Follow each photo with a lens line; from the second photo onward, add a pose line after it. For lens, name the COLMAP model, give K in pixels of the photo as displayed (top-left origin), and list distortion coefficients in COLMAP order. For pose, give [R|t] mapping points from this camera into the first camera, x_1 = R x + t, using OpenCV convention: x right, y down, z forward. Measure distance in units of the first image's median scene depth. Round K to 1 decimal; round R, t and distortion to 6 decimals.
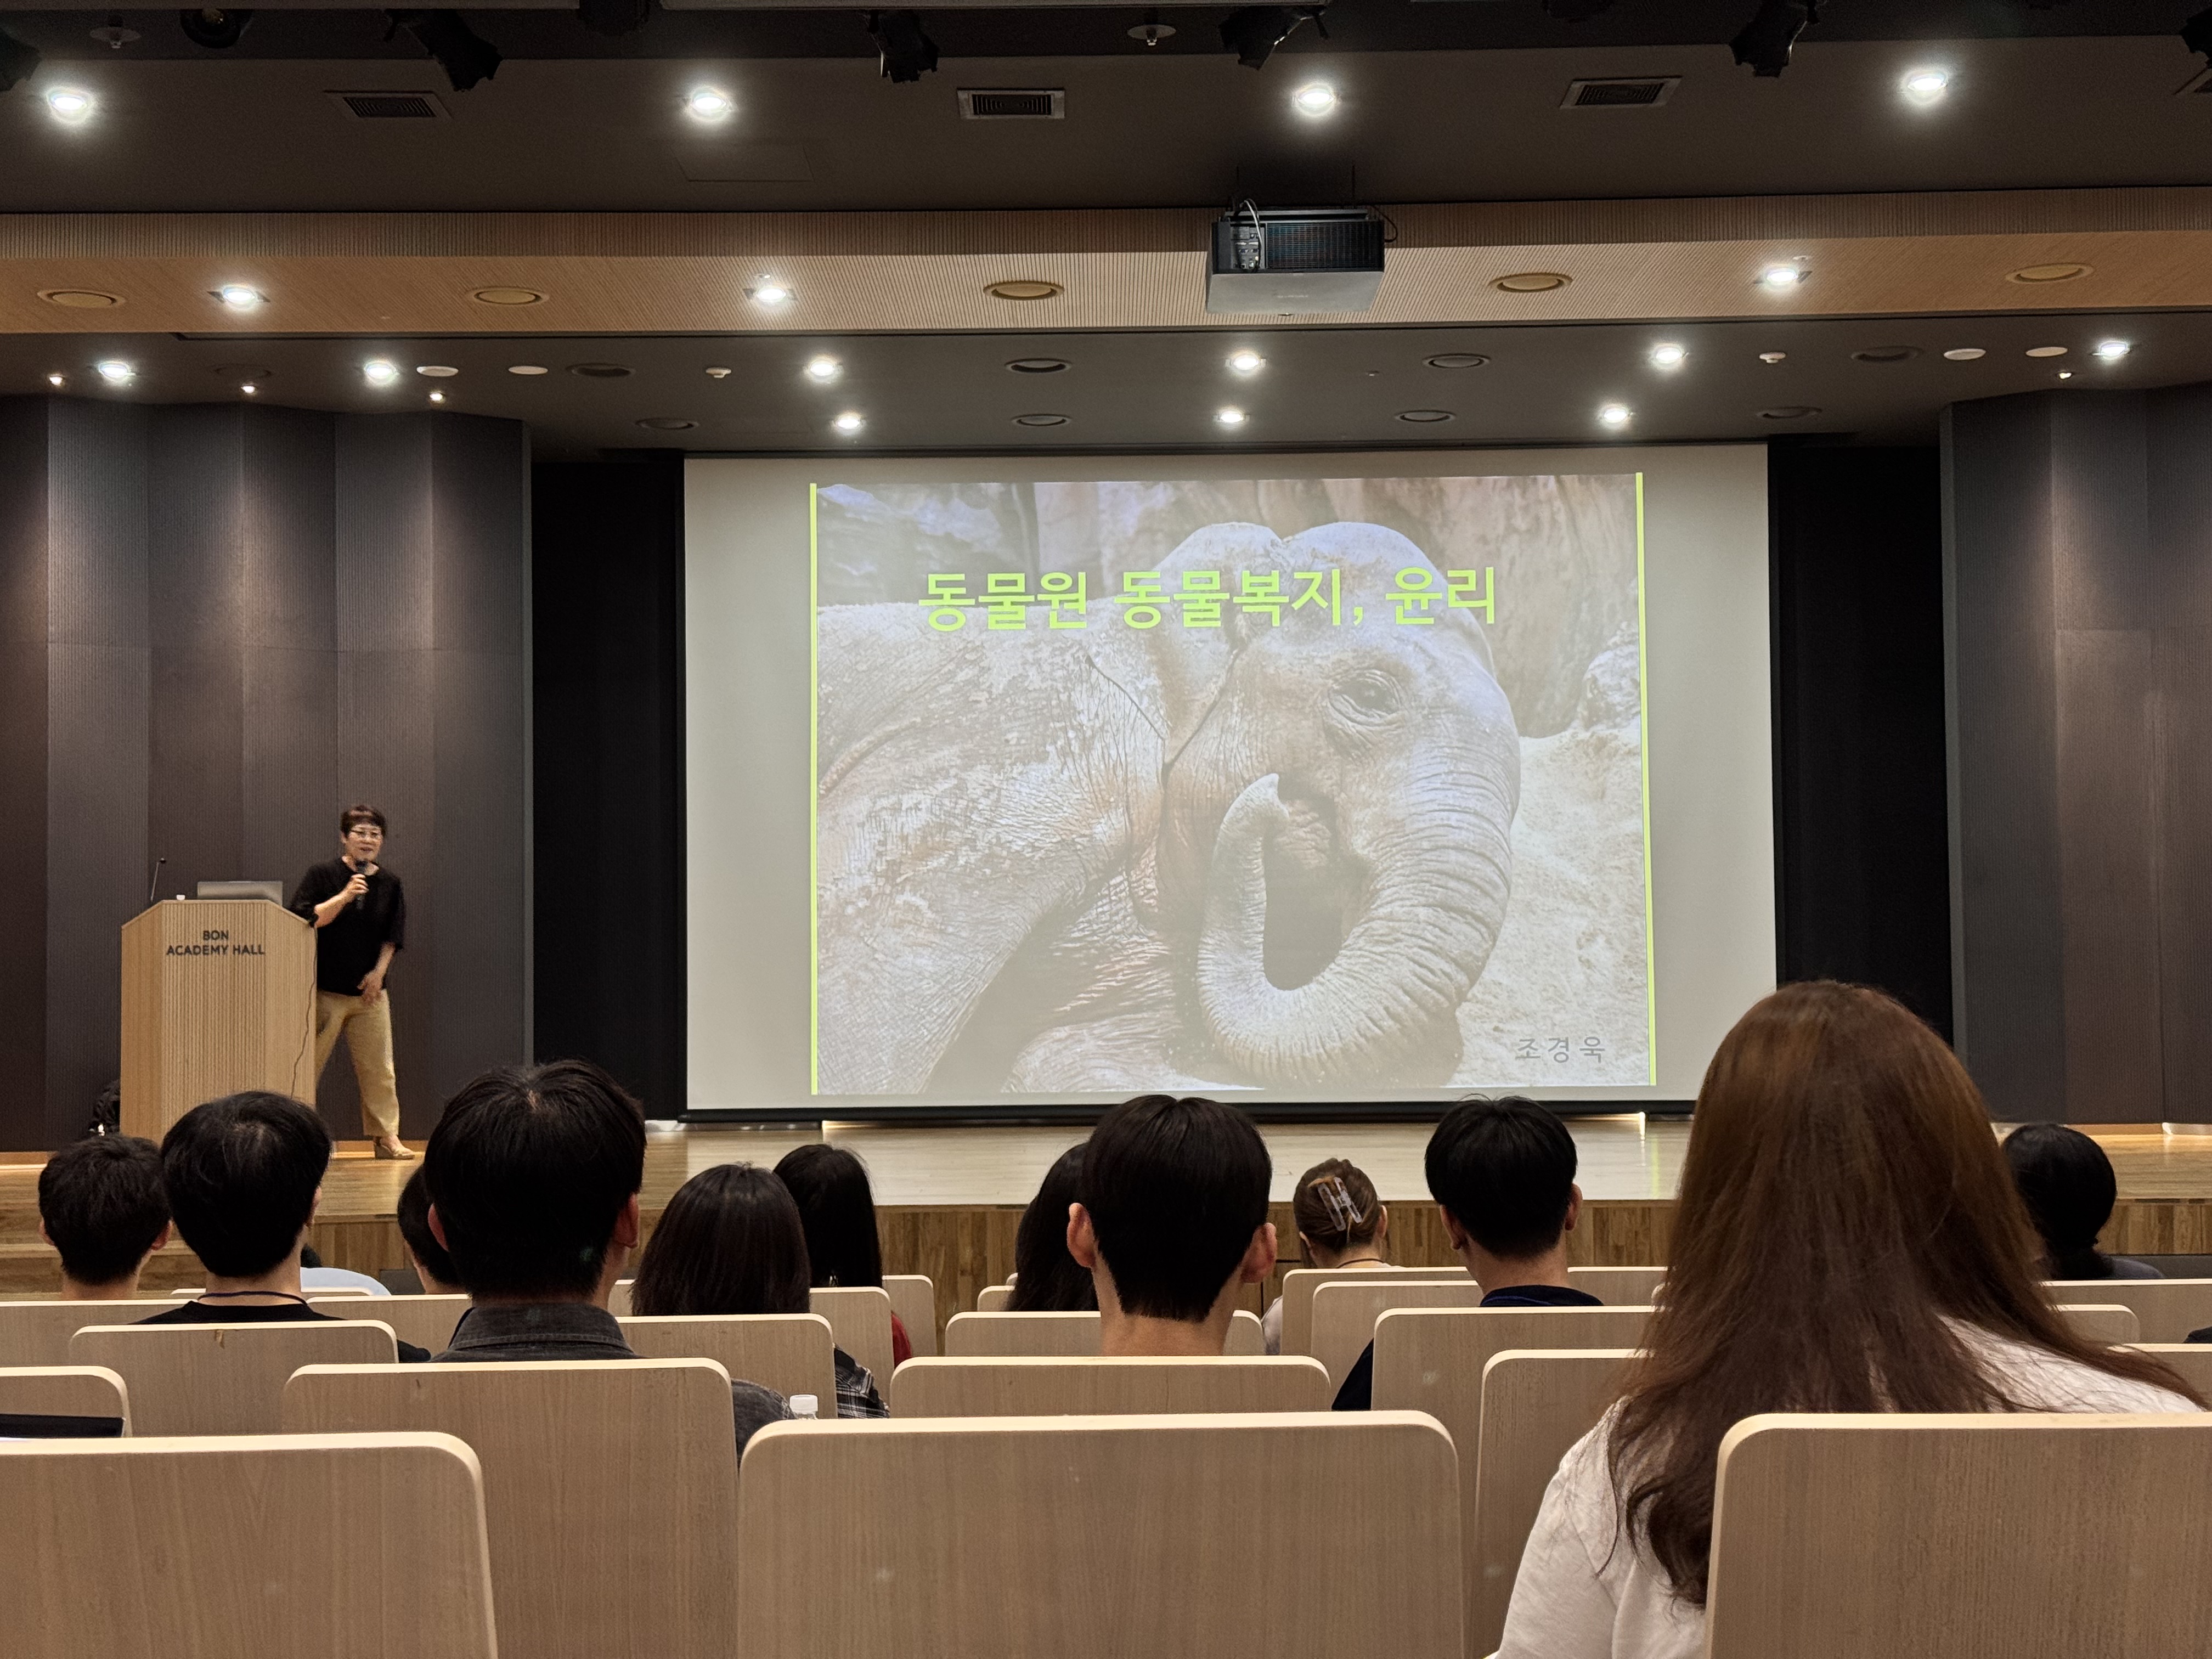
lens RADIAL K [[3092.1, 0, 1106.4], [0, 3092.1, 862.6], [0, 0, 1]] dist [0.192228, 0.012245]
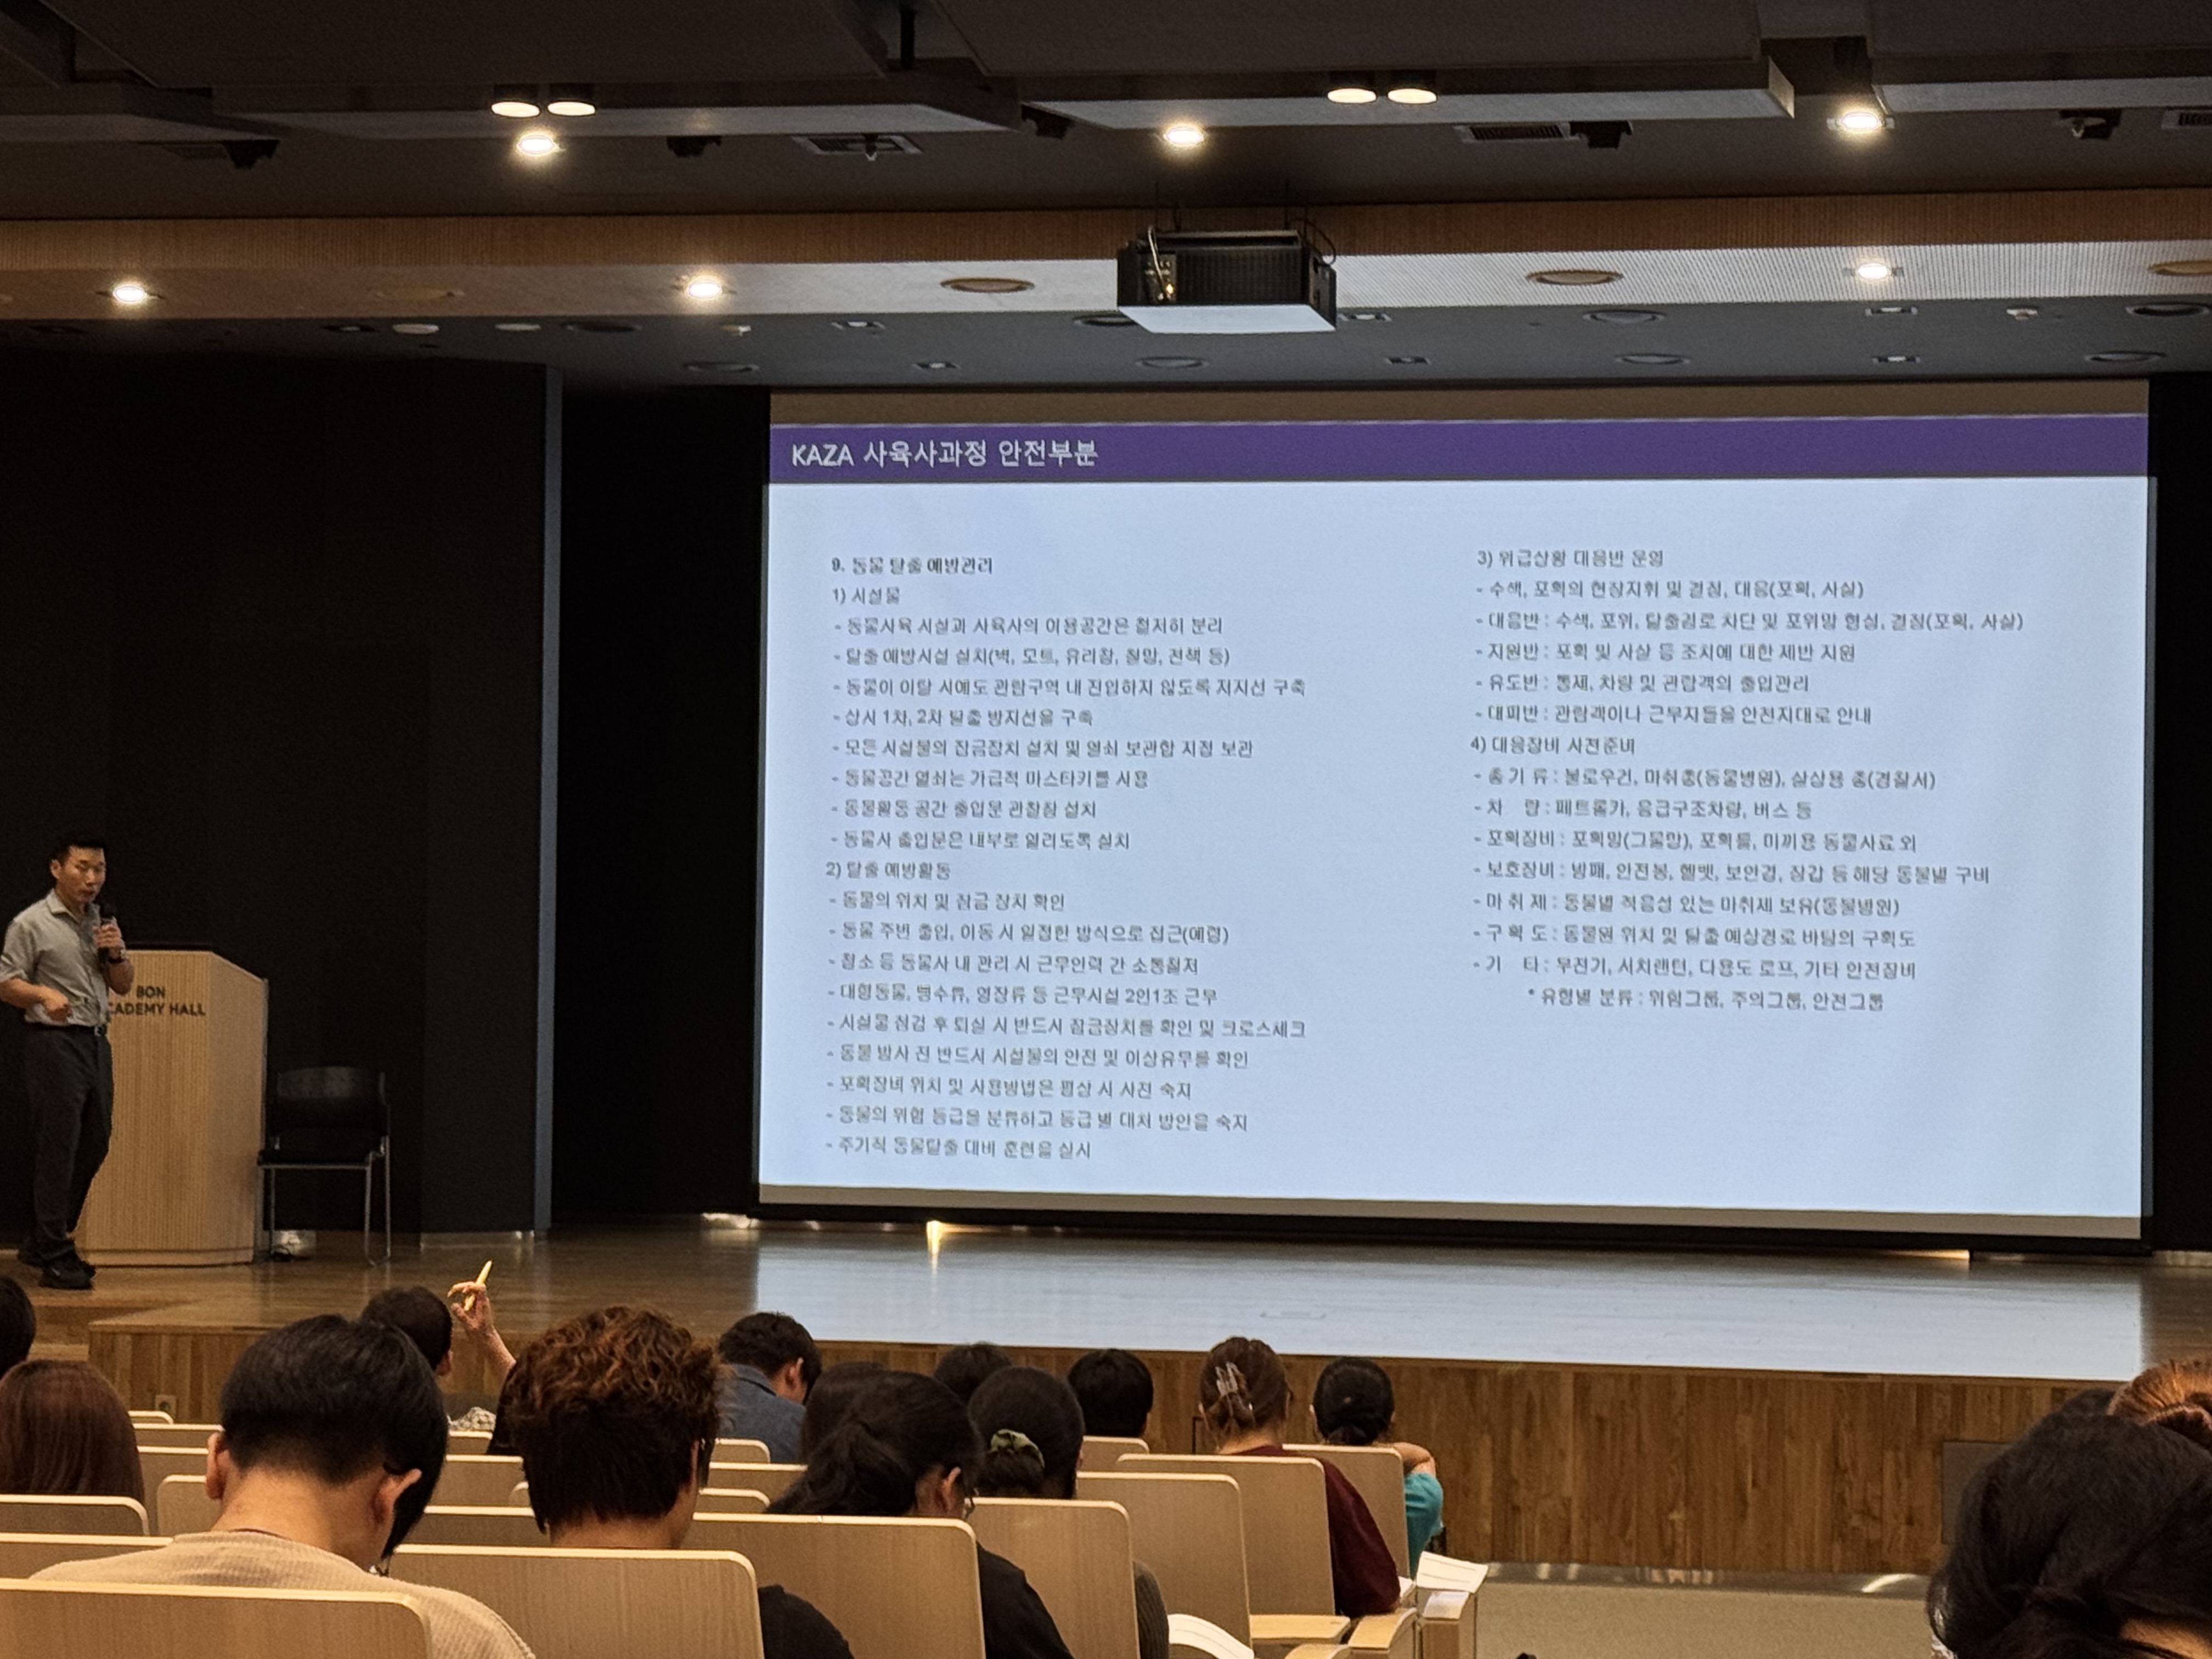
lens RADIAL K [[4972.5, 0, 1106.9], [0, 4972.5, 950.9], [0, 0, 1]] dist [0.262715, -0.870542]
pose [[0.983842, 0.024099, -0.177407, 0.213535], [-0.017097, 0.999017, 0.040892, -0.047709], [0.178218, -0.037198, 0.983288, -0.300577]]
